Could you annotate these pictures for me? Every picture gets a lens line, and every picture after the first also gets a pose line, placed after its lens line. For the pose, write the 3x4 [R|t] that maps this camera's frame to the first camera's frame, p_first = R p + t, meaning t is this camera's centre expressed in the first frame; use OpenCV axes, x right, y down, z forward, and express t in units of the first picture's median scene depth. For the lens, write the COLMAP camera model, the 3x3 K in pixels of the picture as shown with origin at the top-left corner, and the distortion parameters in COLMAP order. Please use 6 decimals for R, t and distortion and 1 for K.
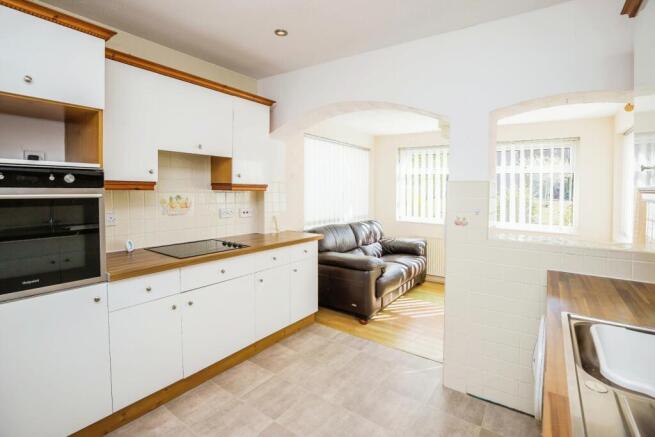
lens RADIAL K [[312.3, 0, 329.2], [0, 312.3, 200.3], [0, 0, 1]] dist [-0.035106, 0.000113]
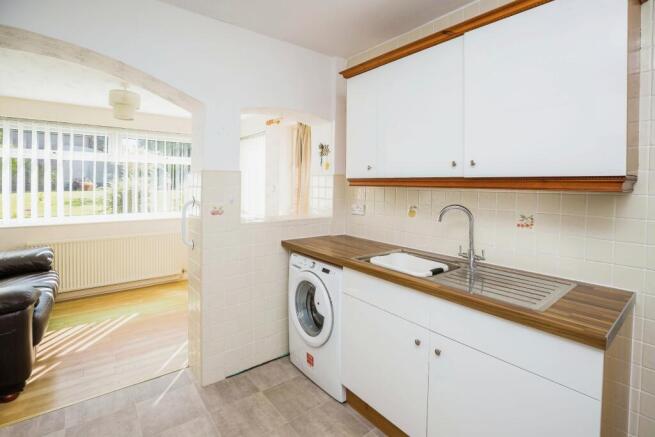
lens RADIAL K [[310.7, 0, 328.2], [0, 310.7, 185.0], [0, 0, 1]] dist [-0.031630, 0.005259]
pose [[0.286986, -0.015144, 0.957815, -0.316225], [0.031902, 0.999472, 0.006244, -0.007889], [-0.957403, 0.028764, 0.287317, 0.264496]]
